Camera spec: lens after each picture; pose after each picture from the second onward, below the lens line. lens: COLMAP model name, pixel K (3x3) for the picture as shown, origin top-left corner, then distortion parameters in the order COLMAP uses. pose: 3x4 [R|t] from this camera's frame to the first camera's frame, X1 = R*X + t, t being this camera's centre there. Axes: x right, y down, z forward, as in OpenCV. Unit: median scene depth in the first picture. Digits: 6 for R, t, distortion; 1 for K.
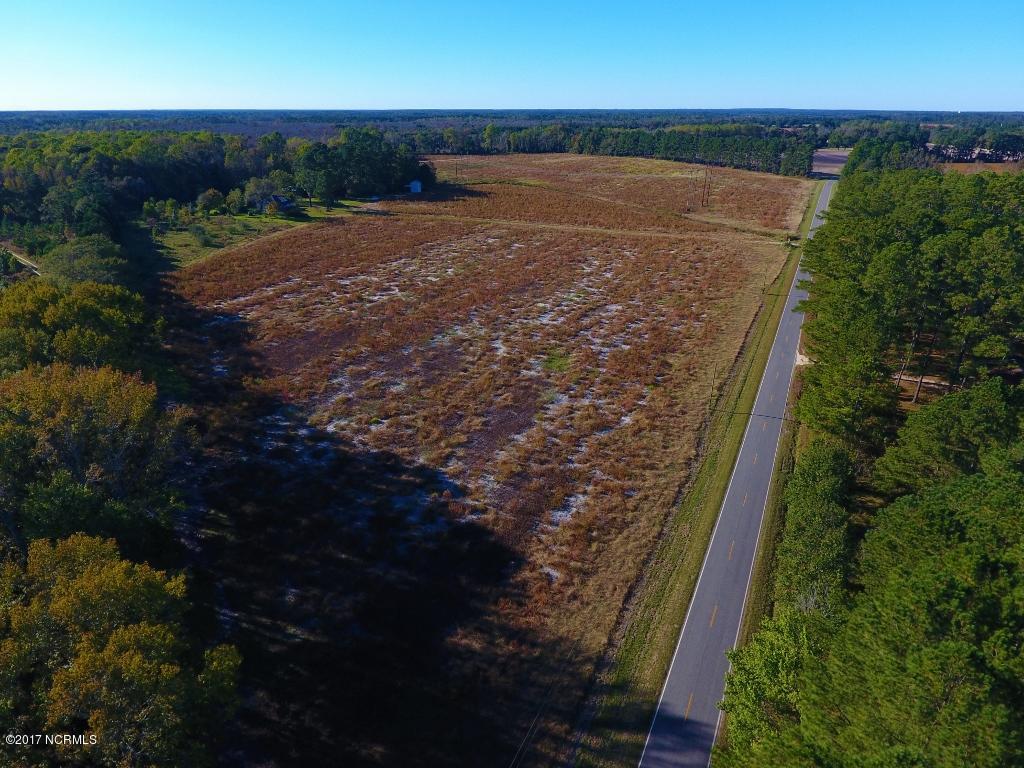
lens RADIAL K [[593.6, 0, 511.5], [0, 593.6, 381.8], [0, 0, 1]] dist [0.000325, -0.000689]
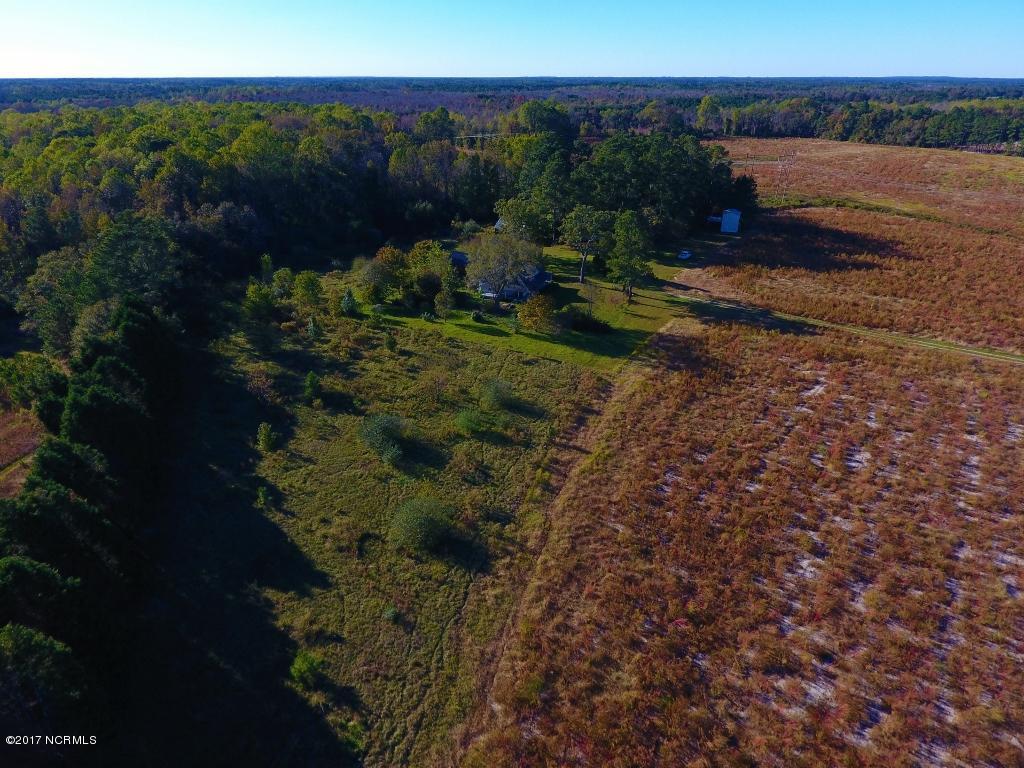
lens RADIAL K [[593.6, 0, 513.6], [0, 593.6, 385.5], [0, 0, 1]] dist [0.000325, -0.000689]
pose [[0.986968, 0.075568, -0.142071, -0.174571], [-0.068568, 0.996209, 0.053544, -0.129101], [0.145579, -0.043105, 0.988407, 0.288327]]
